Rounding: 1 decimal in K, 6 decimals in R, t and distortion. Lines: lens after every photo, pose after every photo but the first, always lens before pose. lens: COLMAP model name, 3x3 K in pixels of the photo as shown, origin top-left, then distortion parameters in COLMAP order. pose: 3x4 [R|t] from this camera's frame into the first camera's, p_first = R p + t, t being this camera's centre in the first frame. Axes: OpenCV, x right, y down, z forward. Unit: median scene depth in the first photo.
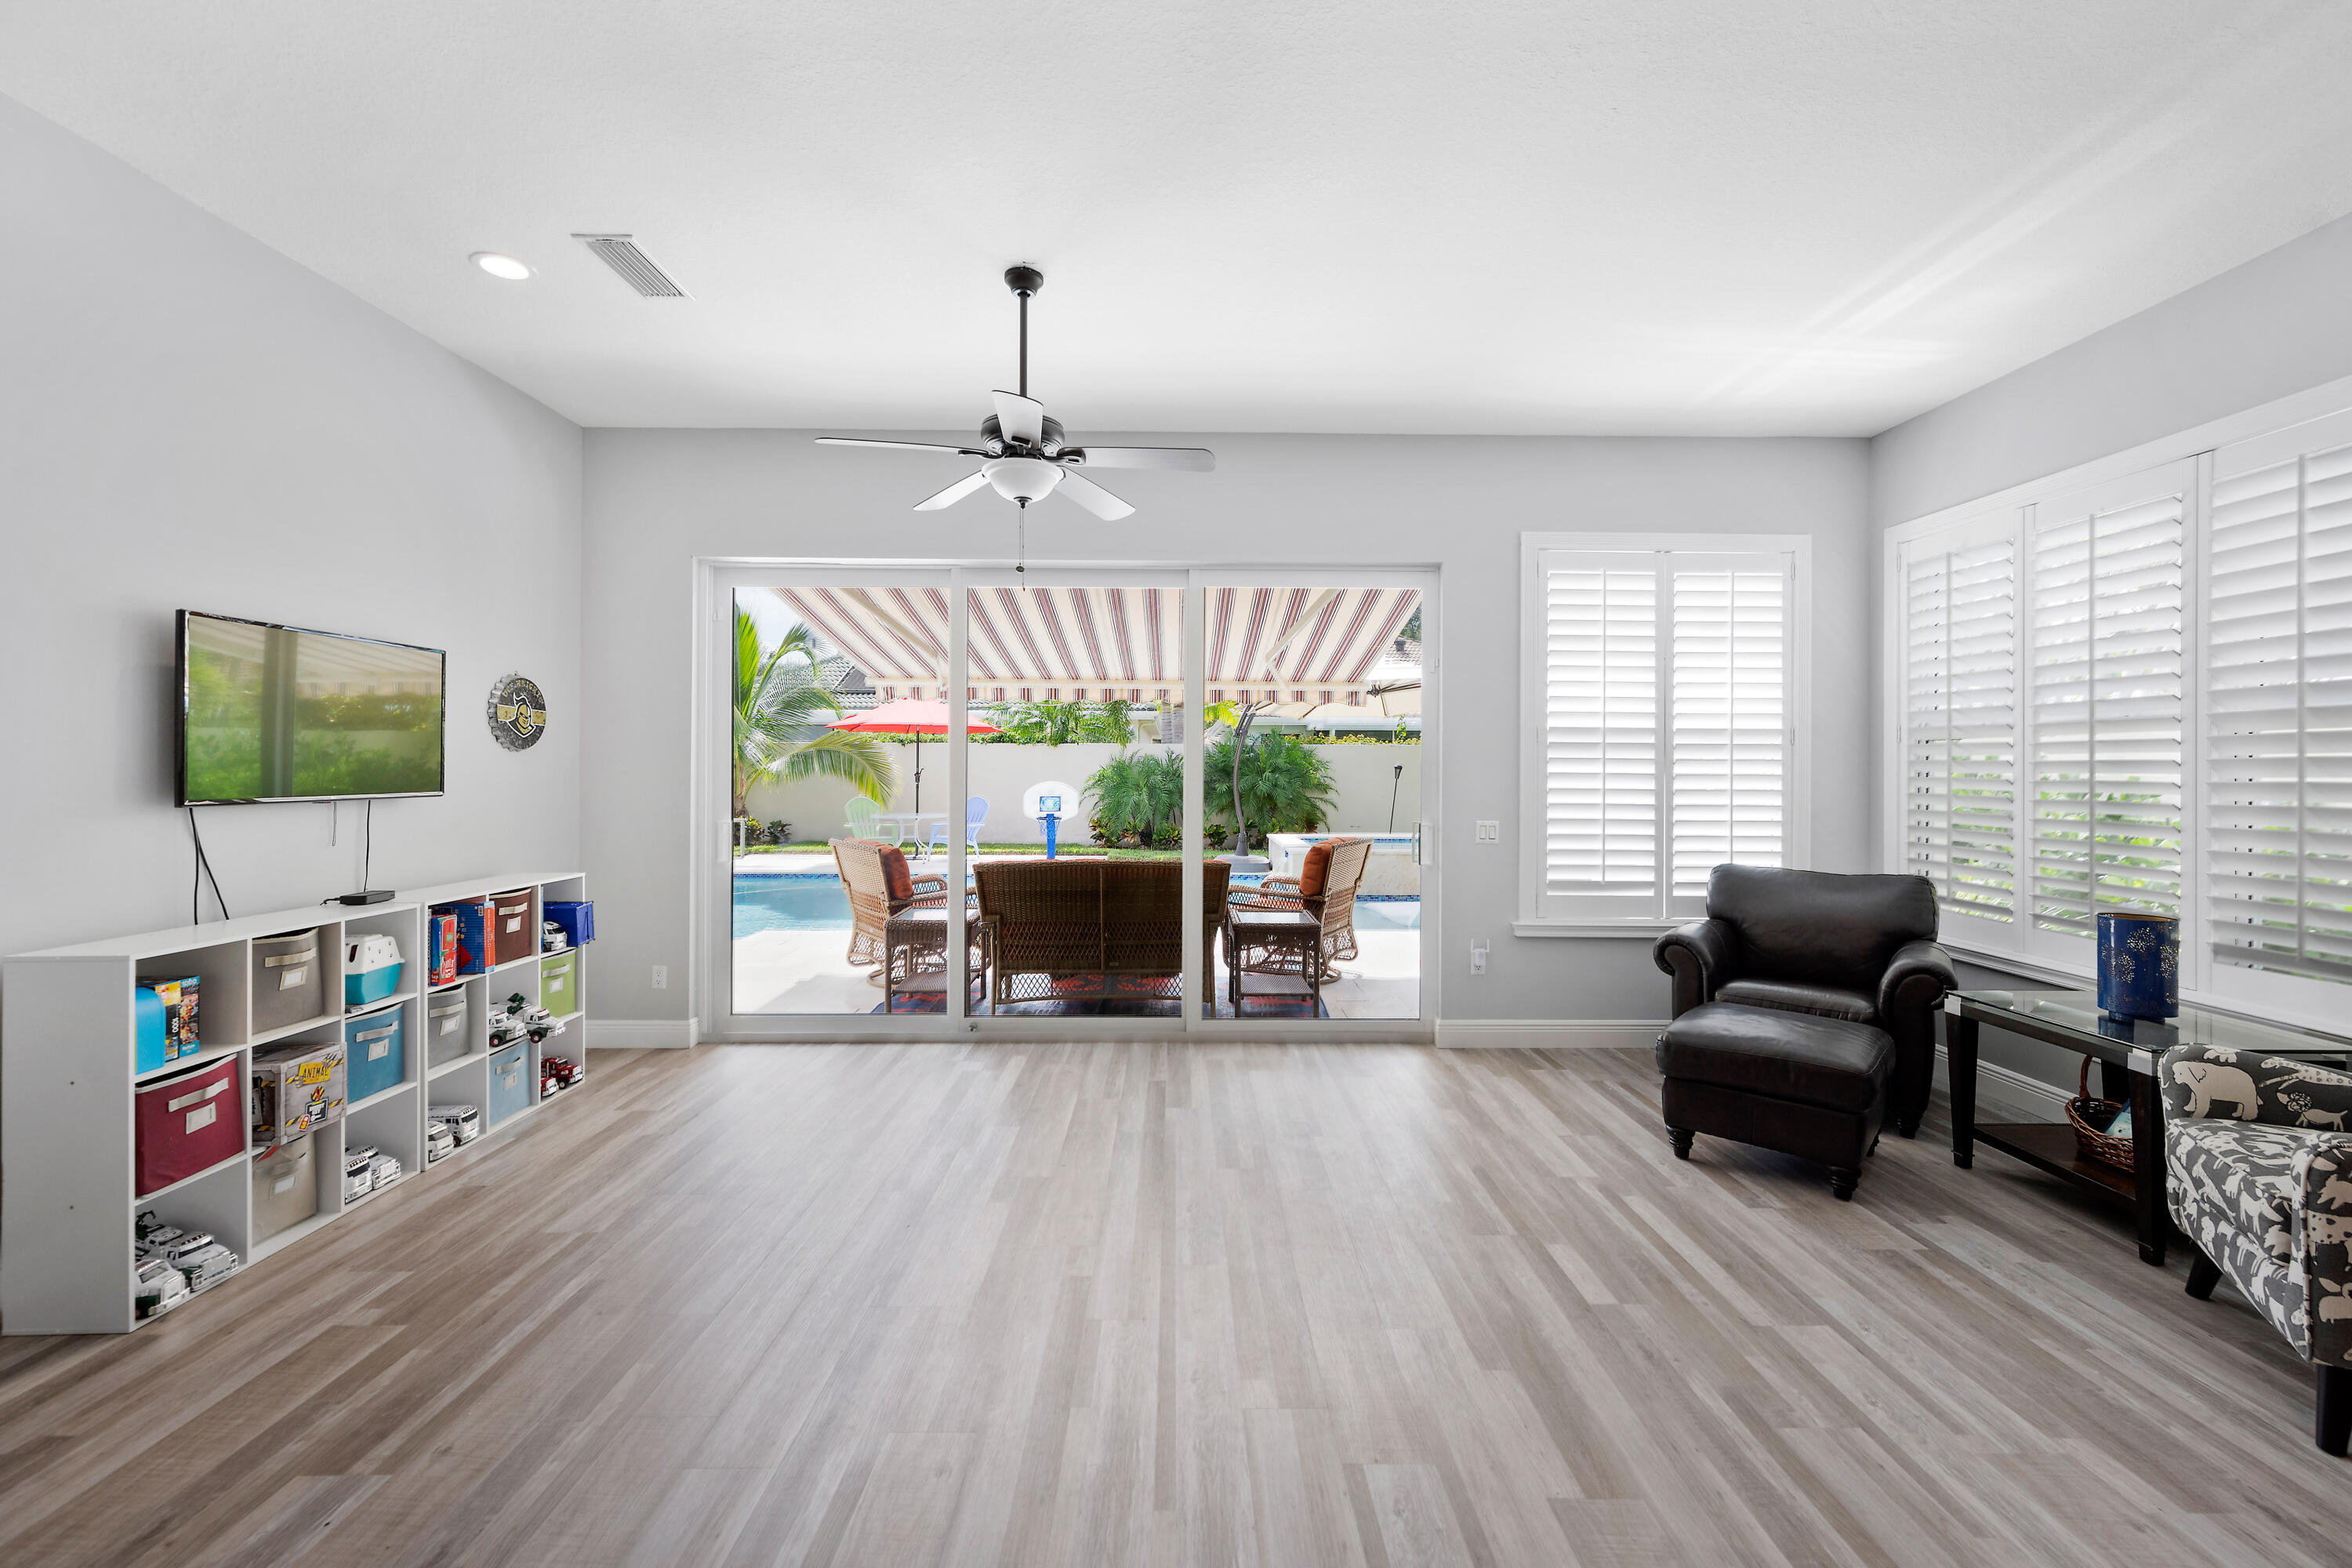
lens RADIAL K [[939.1, 0, 1182.3], [0, 939.1, 771.2], [0, 0, 1]] dist [-0.000053, 0.000107]
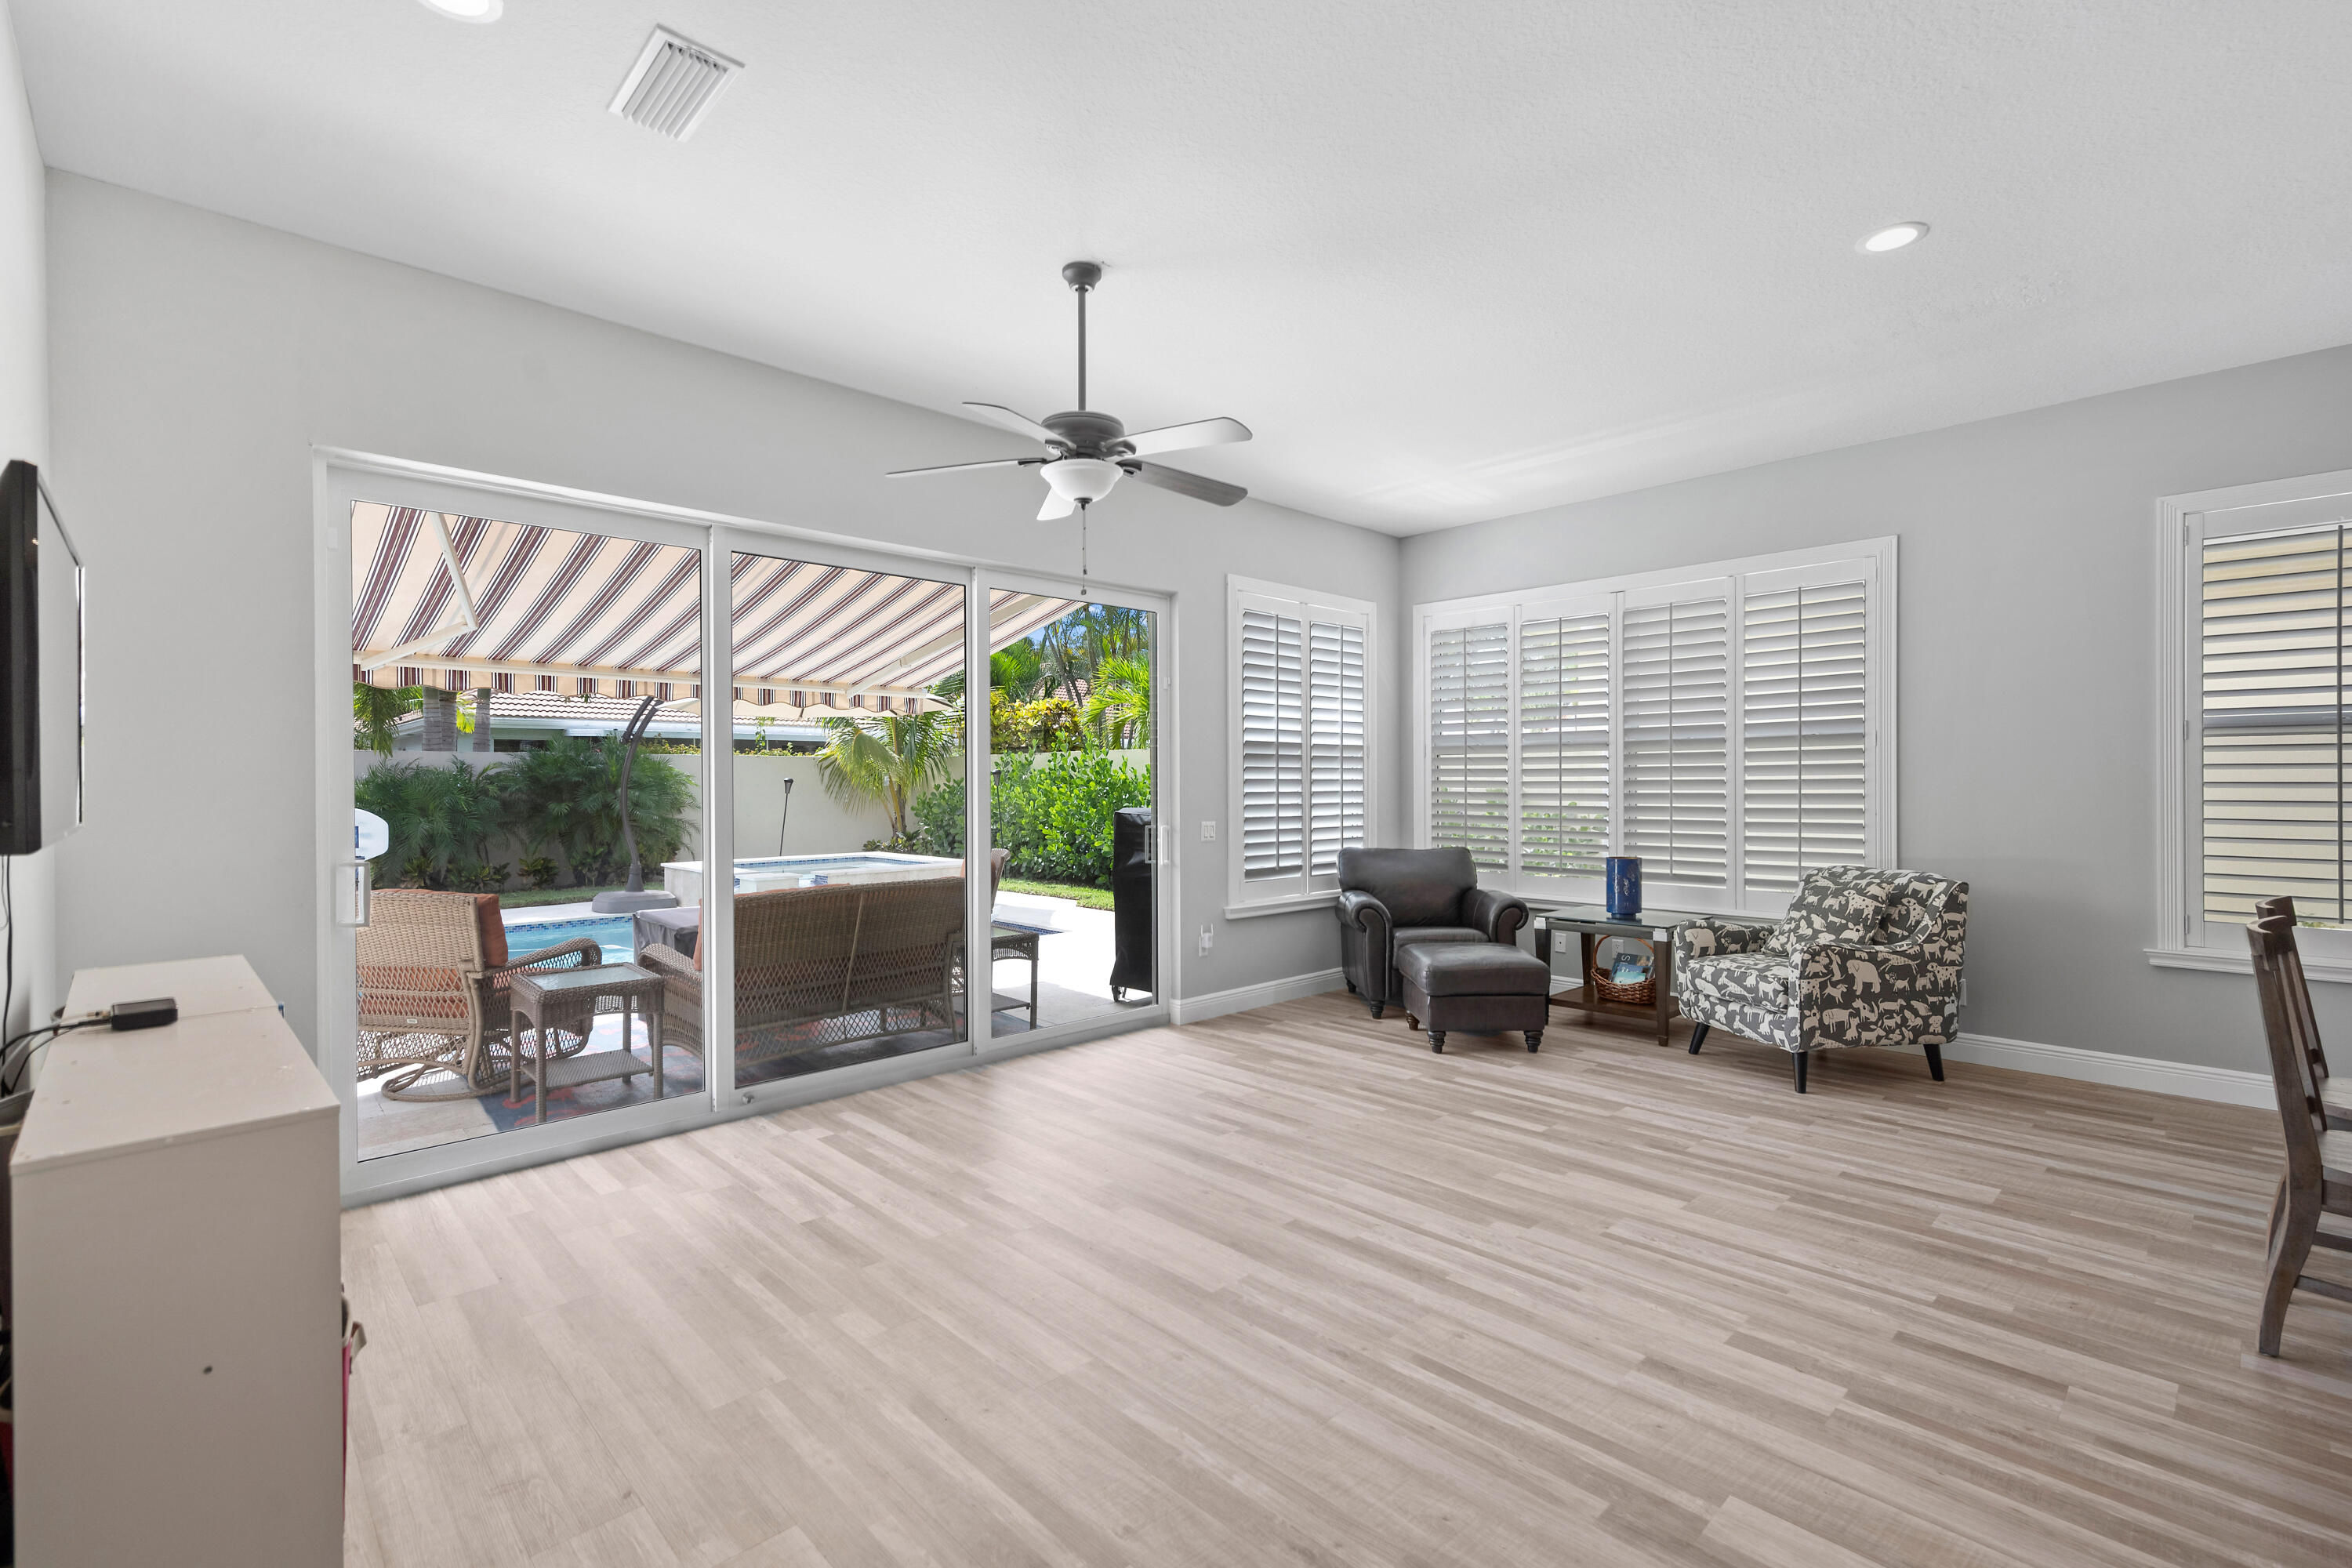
lens RADIAL K [[1035.0, 0, 1174.6], [0, 1035.0, 791.6], [0, 0, 1]] dist [0.007171, -0.000225]
pose [[0.734997, -0.014148, 0.677923, -1.059534], [0.009139, 0.999898, 0.010959, 0.003812], [-0.678009, -0.001859, 0.735051, 0.179012]]
